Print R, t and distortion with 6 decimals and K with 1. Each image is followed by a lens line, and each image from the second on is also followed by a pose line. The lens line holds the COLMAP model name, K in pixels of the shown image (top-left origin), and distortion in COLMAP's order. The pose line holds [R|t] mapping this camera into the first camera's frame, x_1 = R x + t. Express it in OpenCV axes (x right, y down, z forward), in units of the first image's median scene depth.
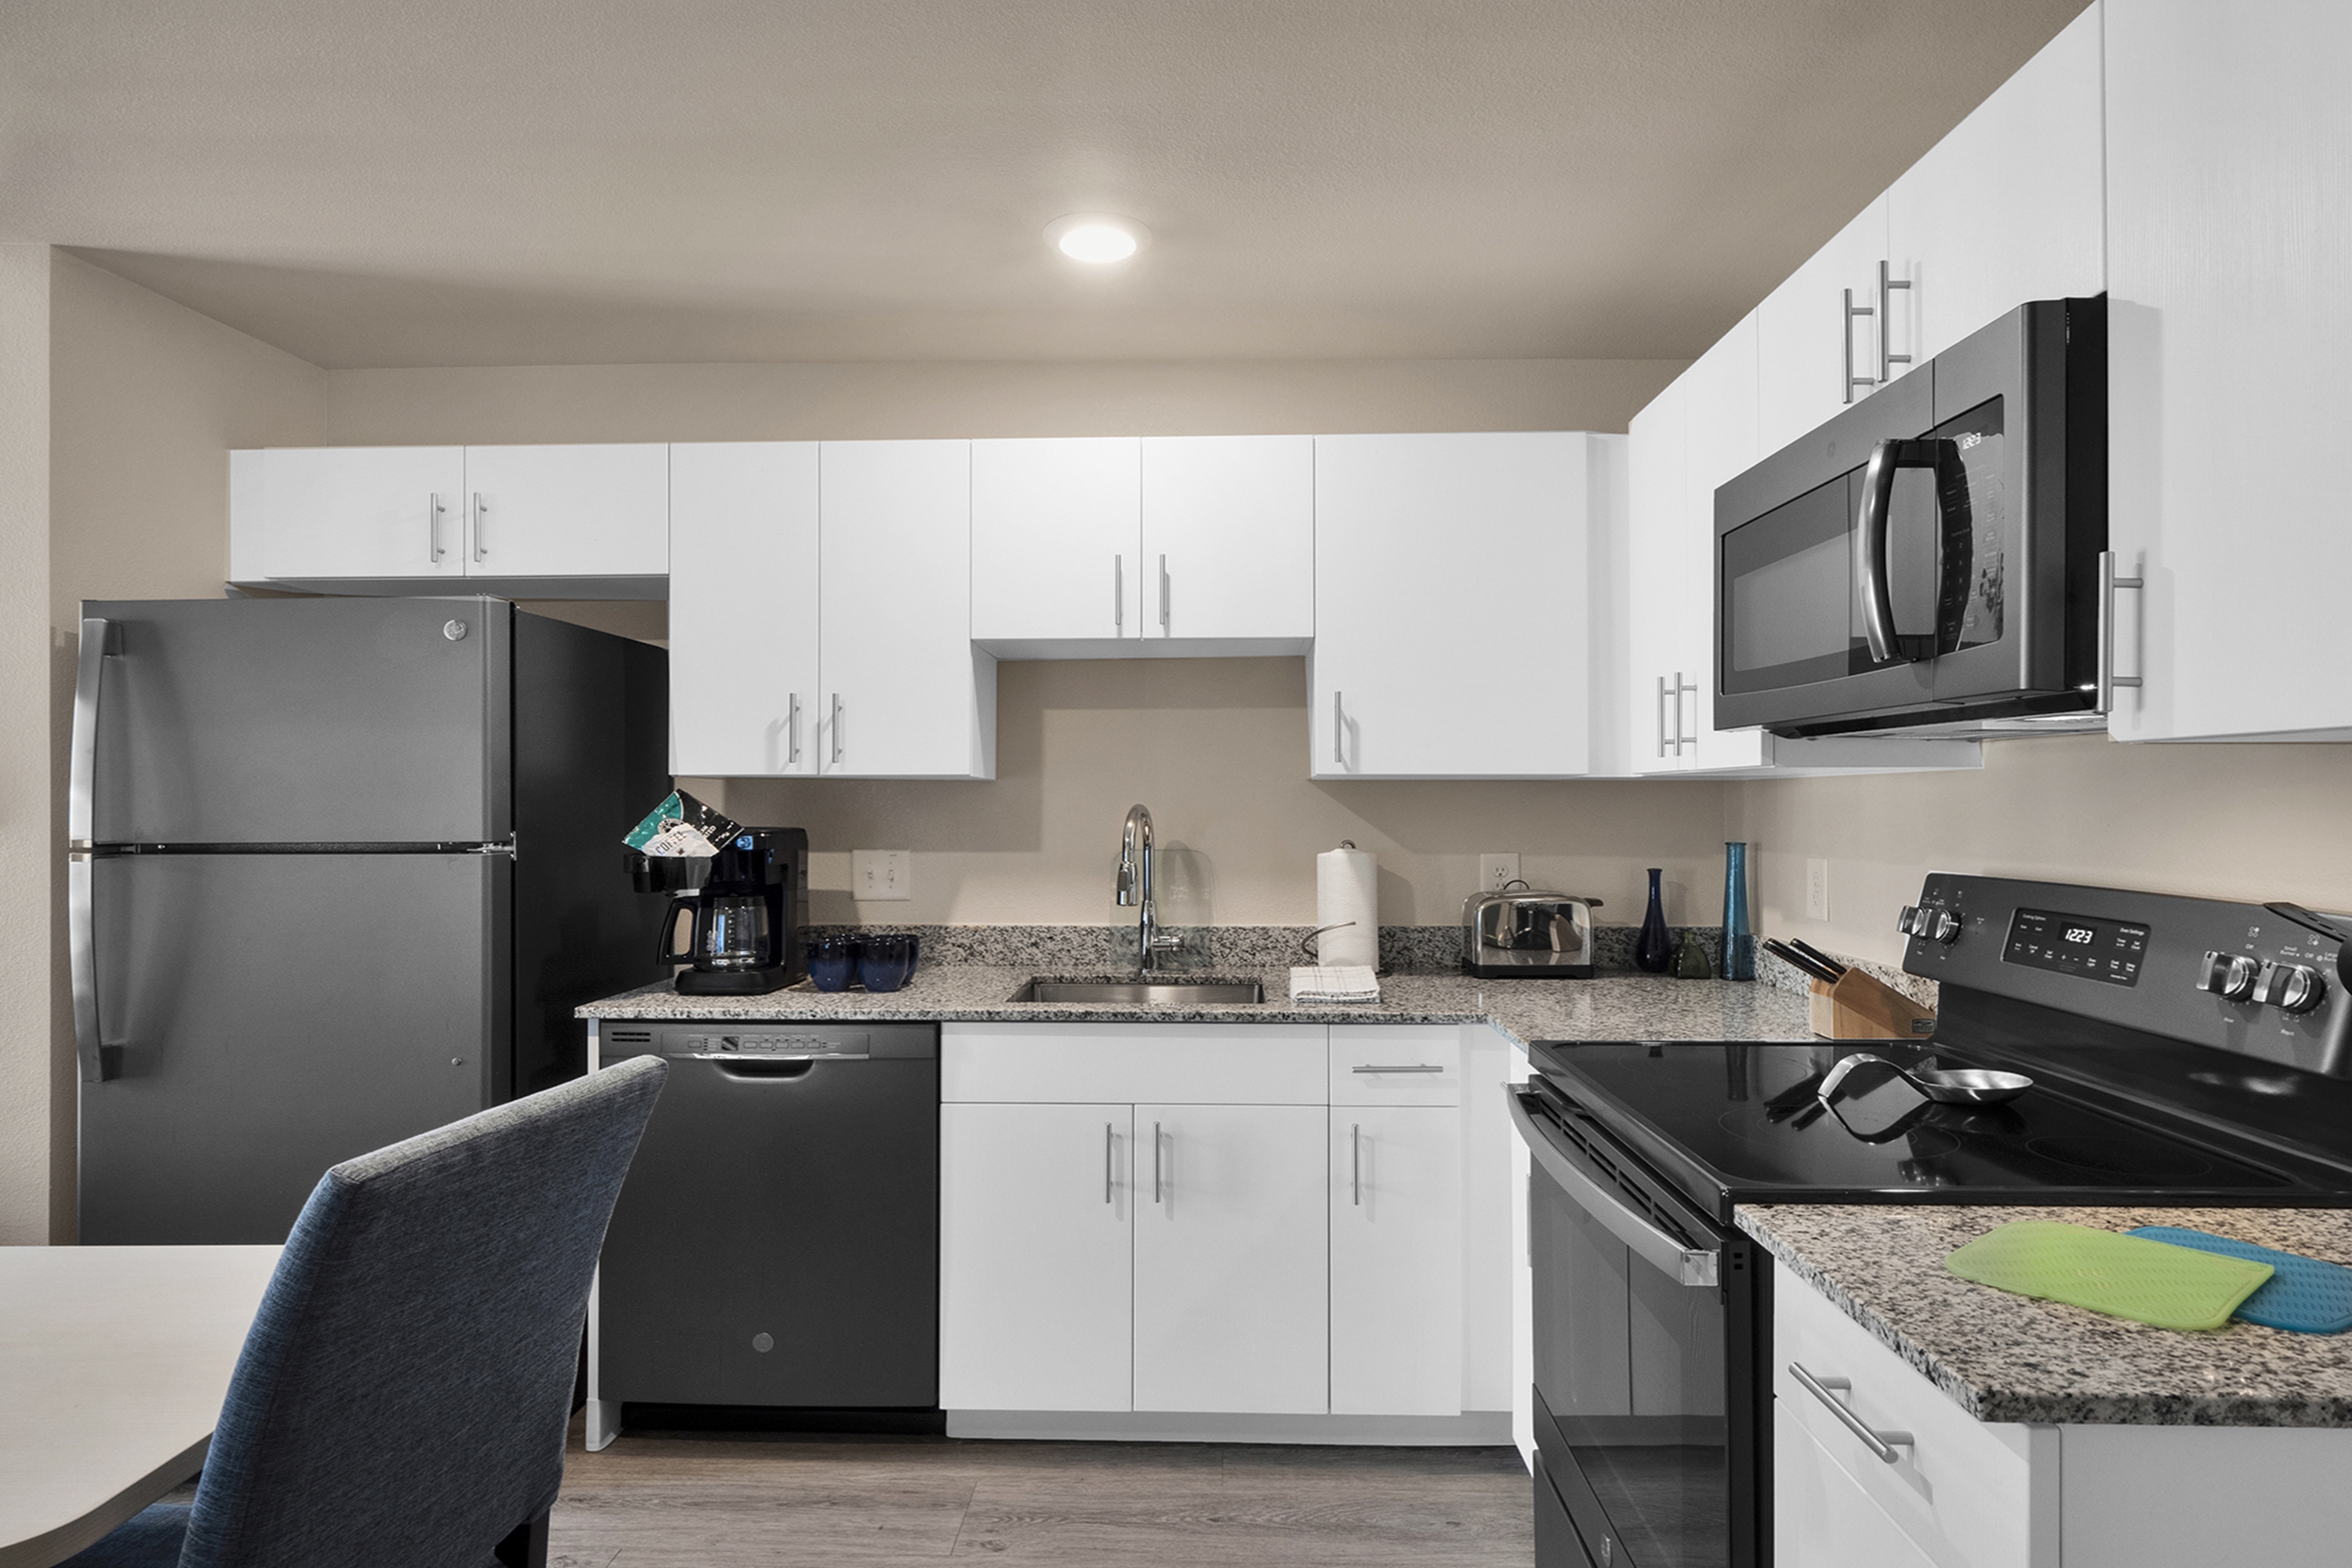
lens RADIAL K [[1362.4, 0, 1178.6], [0, 1362.4, 791.1], [0, 0, 1]] dist [0.000661, -0.000545]
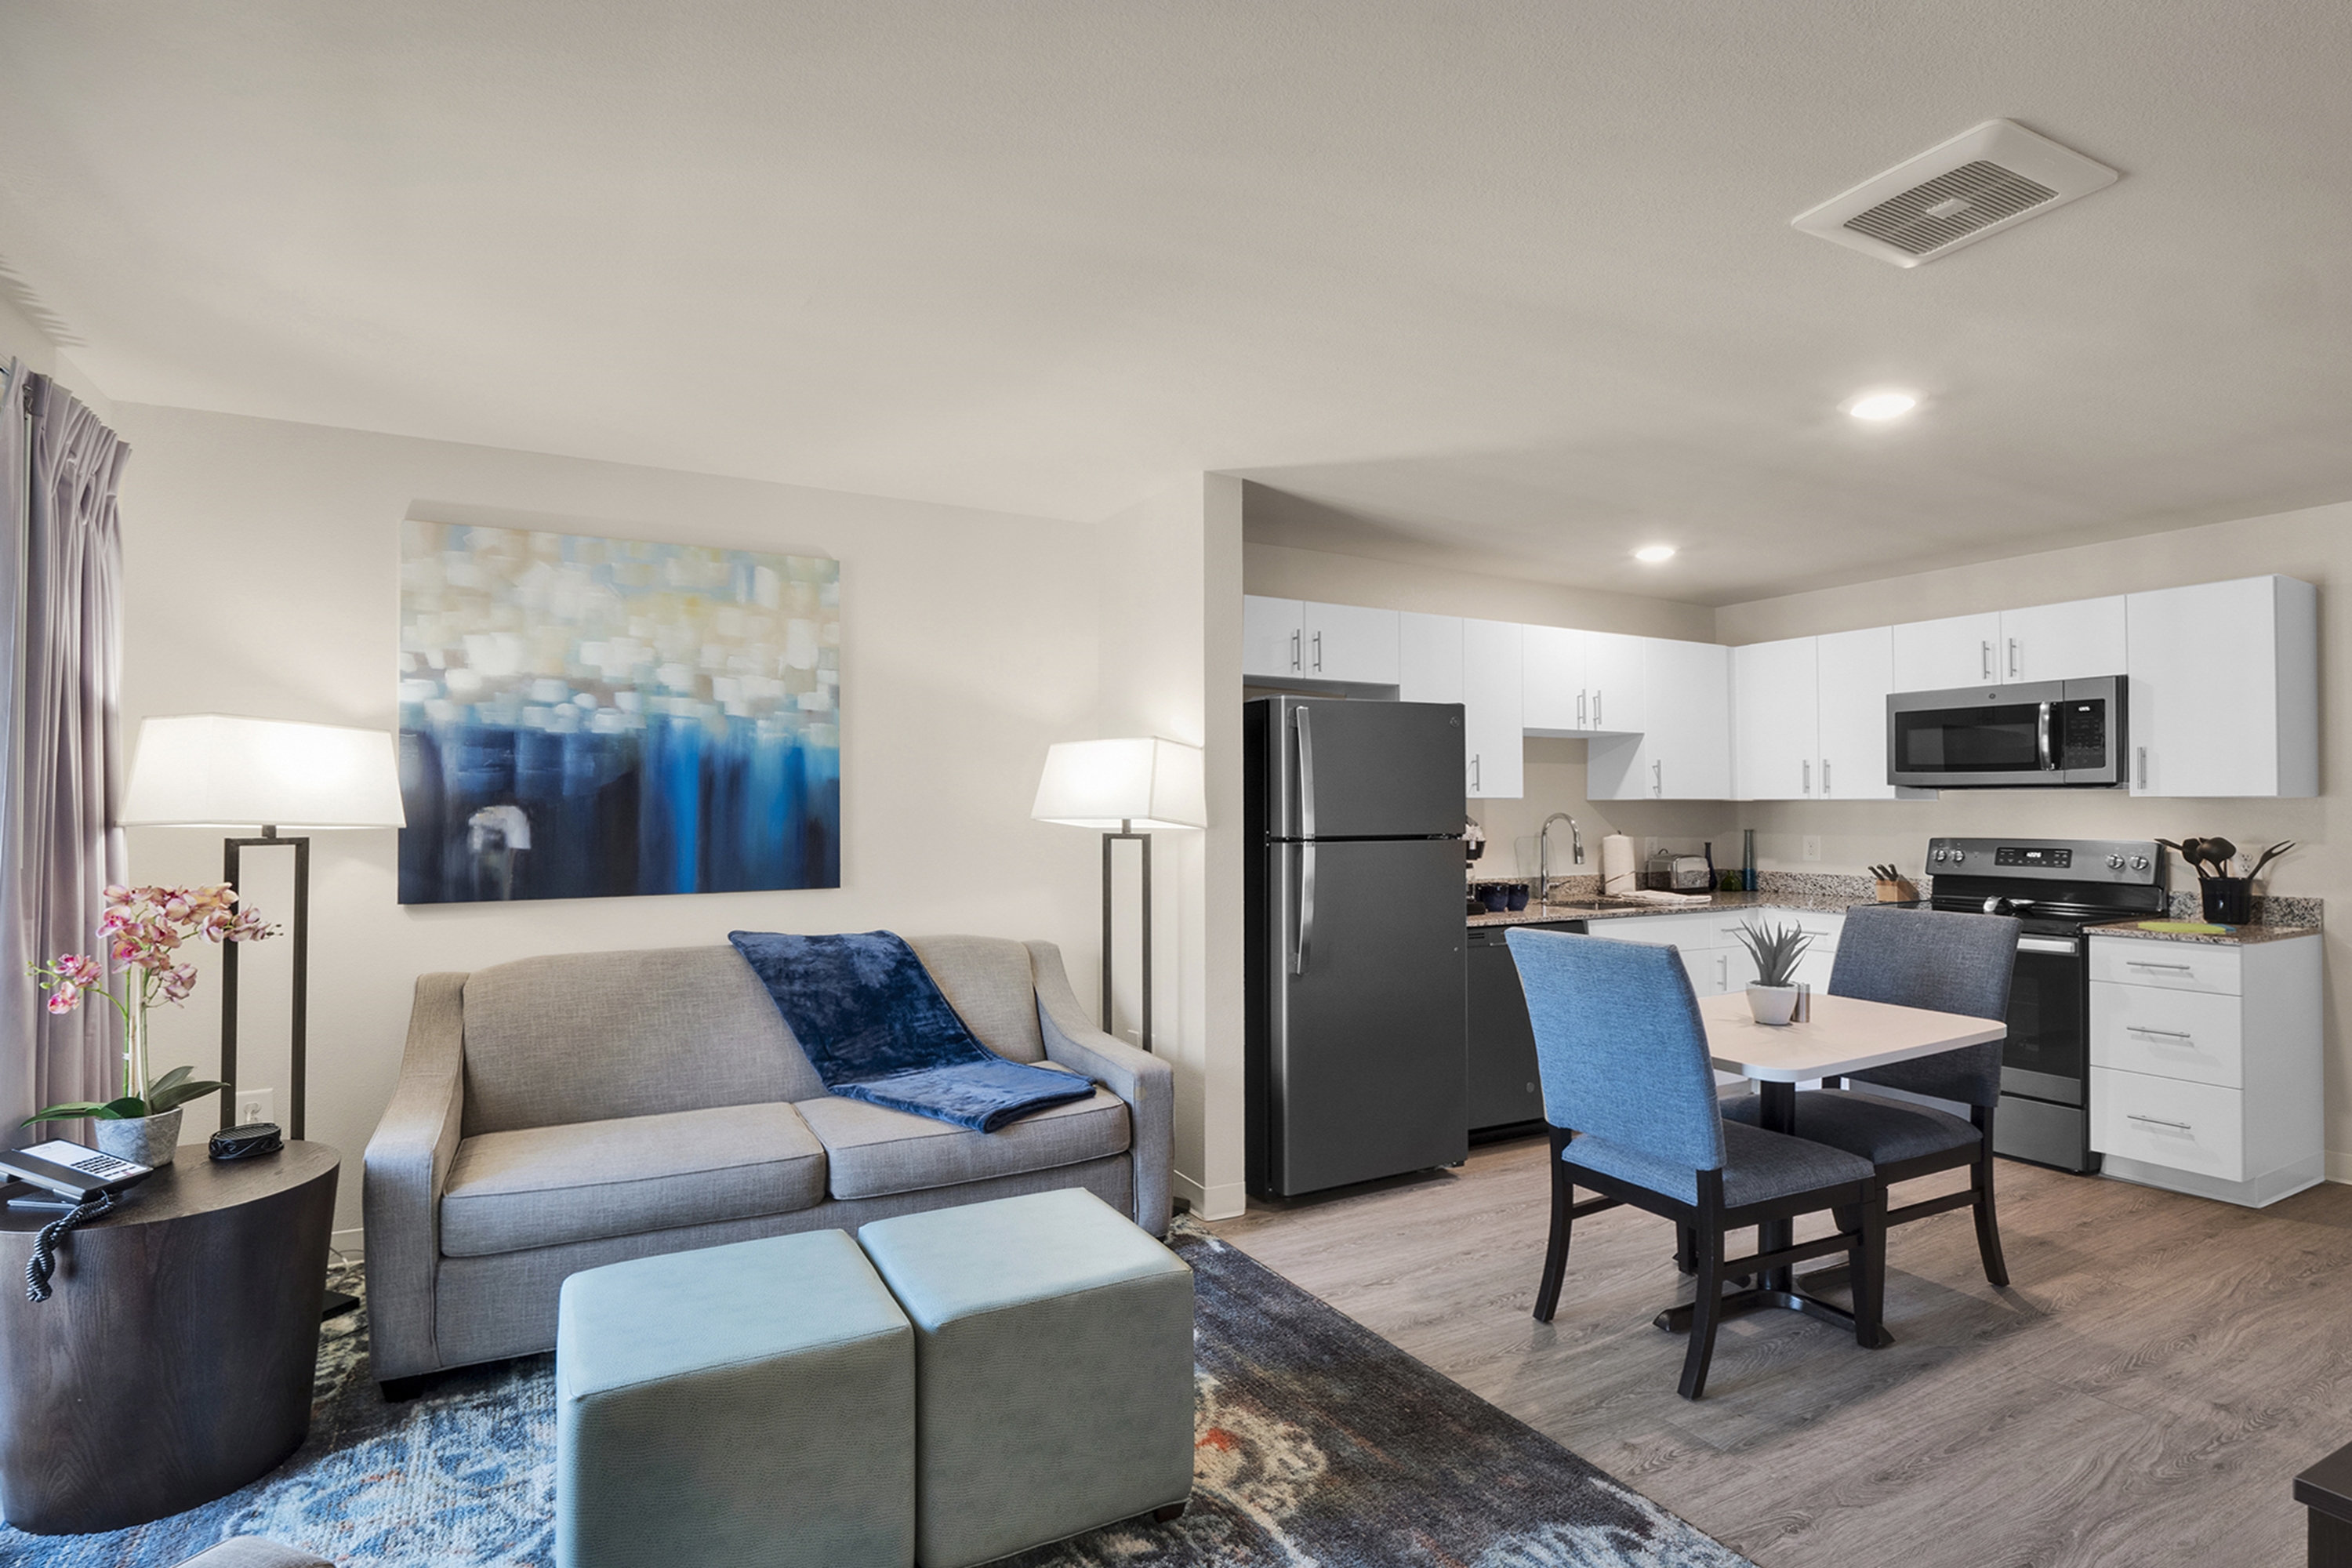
lens RADIAL K [[1174.2, 0, 1173.9], [0, 1174.2, 786.9], [0, 0, 1]] dist [-0.010386, -0.001464]
pose [[0.852143, 0.010950, 0.523195, -1.567511], [-0.005355, 0.999911, -0.012206, -0.005018], [-0.523282, 0.007600, 0.852126, -0.168950]]
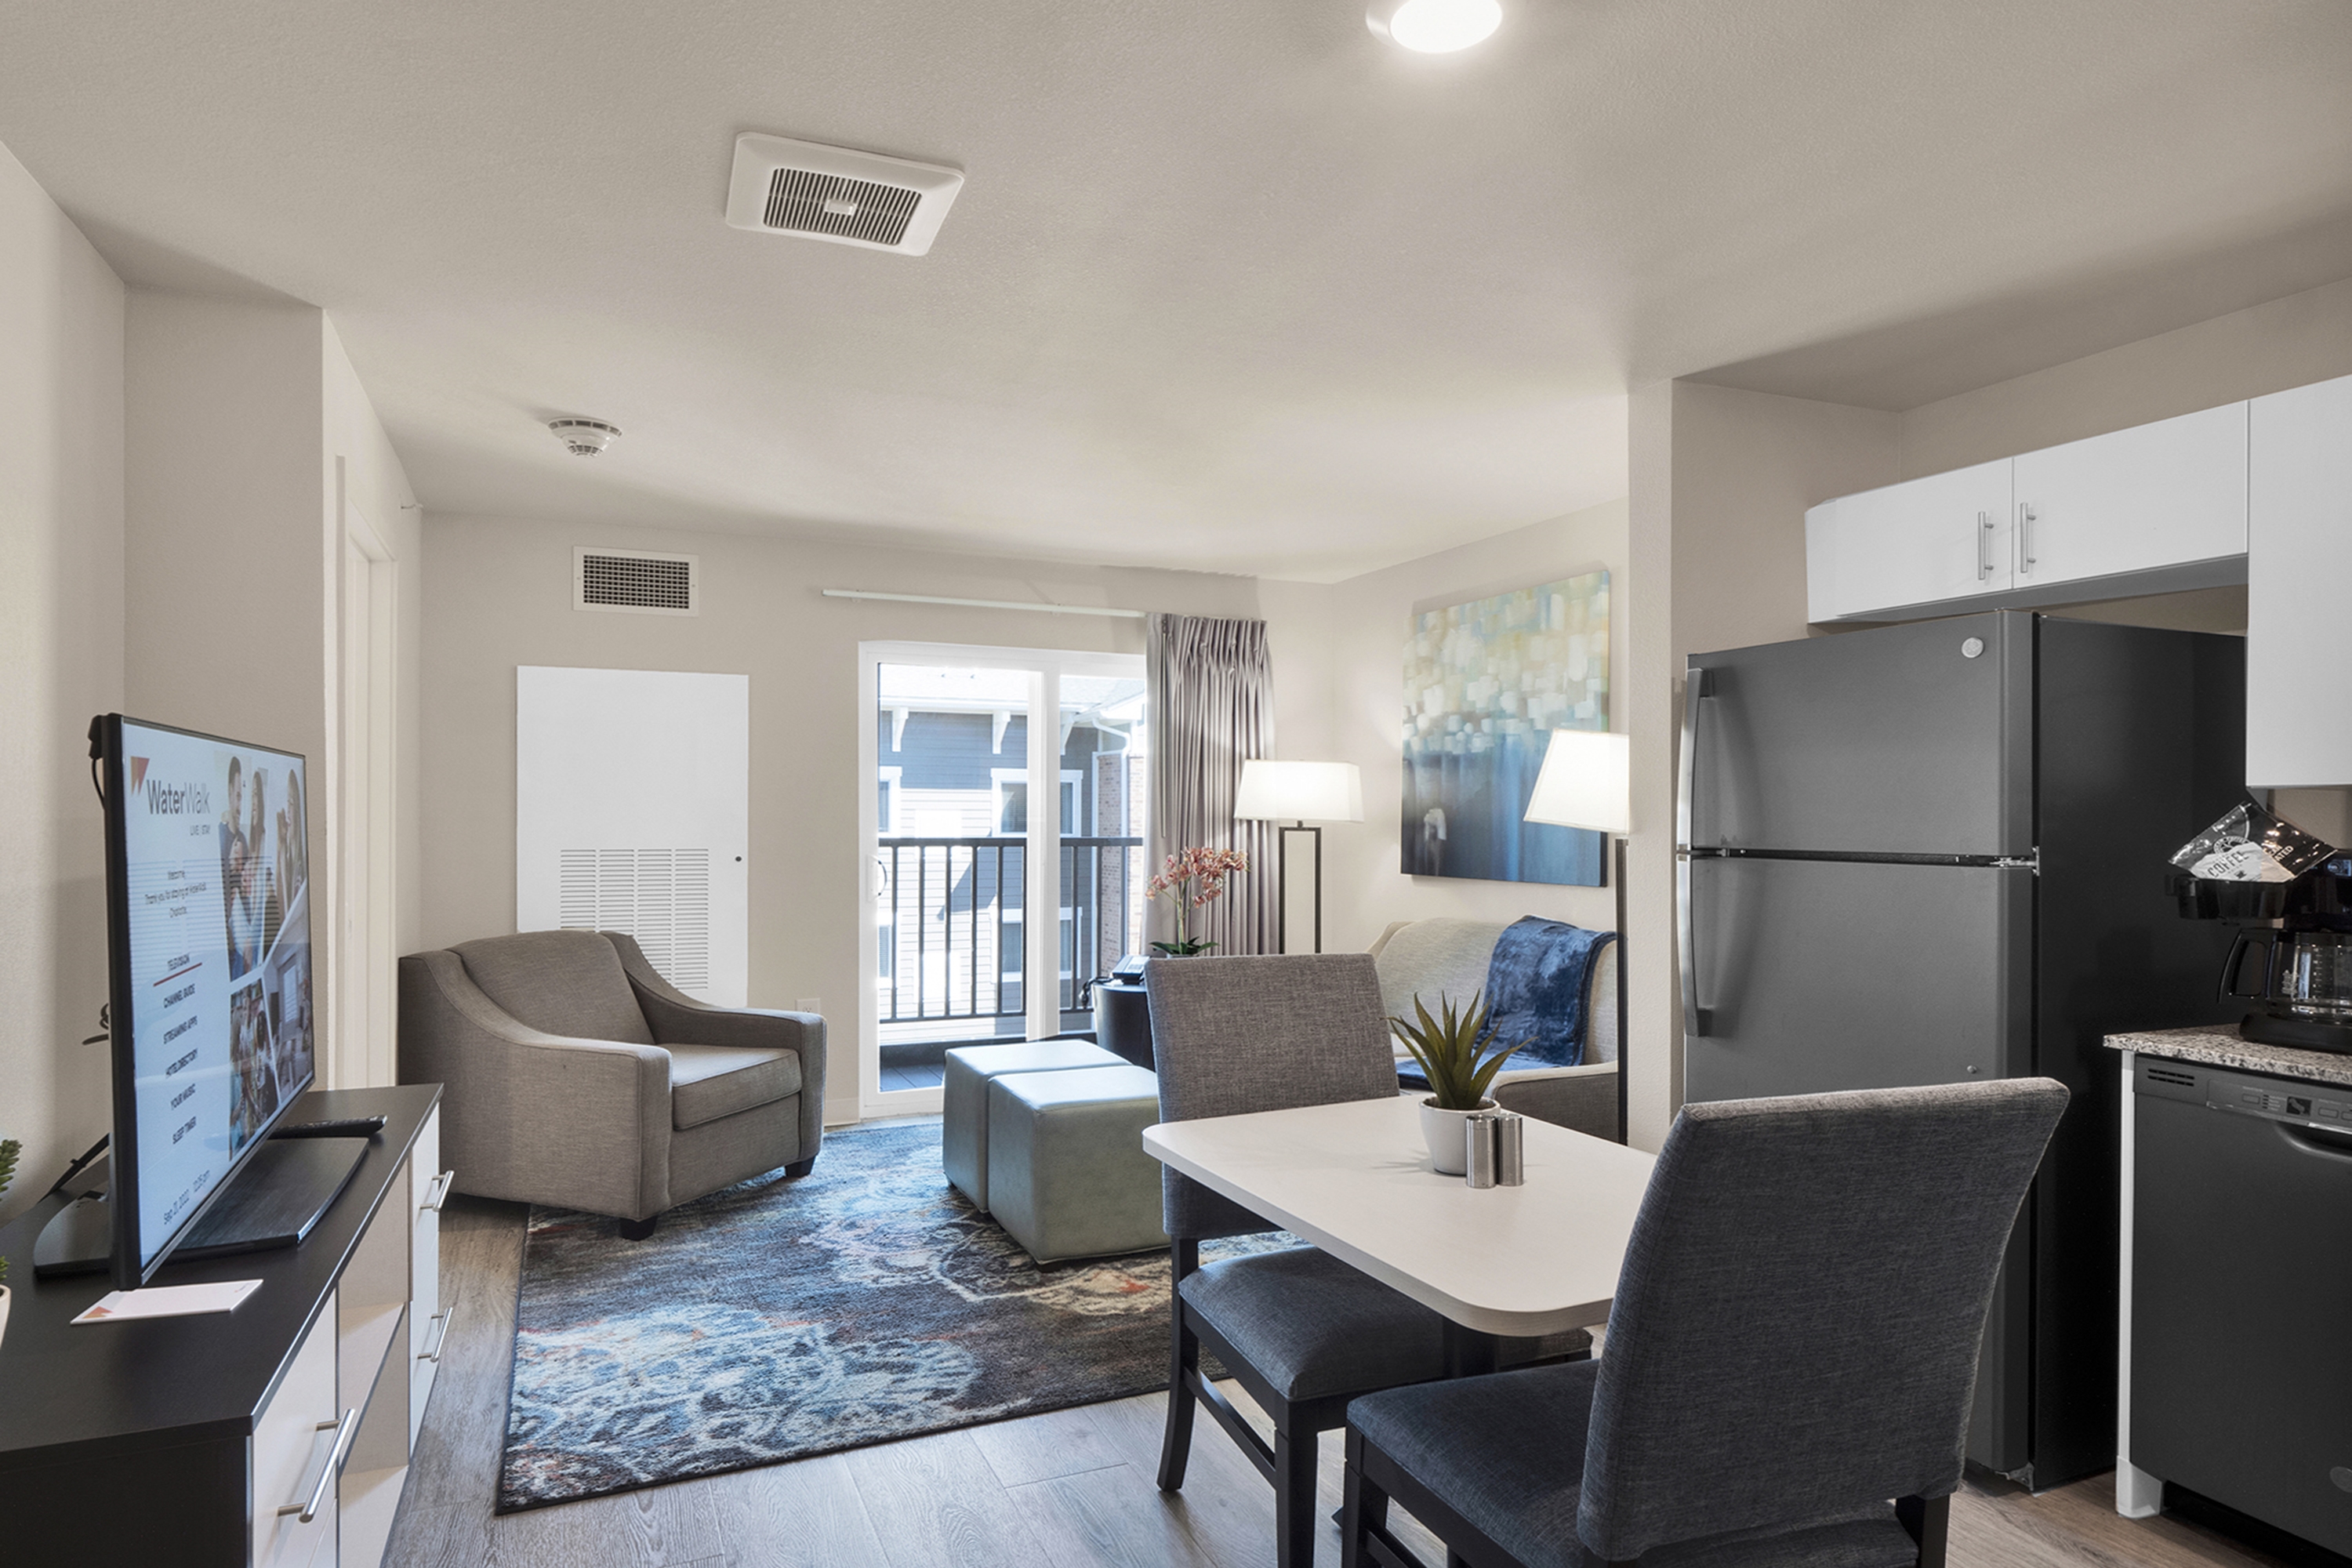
lens RADIAL K [[1371.8, 0, 1151.3], [0, 1371.8, 823.3], [0, 0, 1]] dist [-0.003624, -0.001320]
pose [[0.427353, 0.009810, -0.904031, 0.124132], [0.002445, 0.999925, 0.012007, -0.000325], [0.904081, -0.007341, 0.427297, 0.004521]]
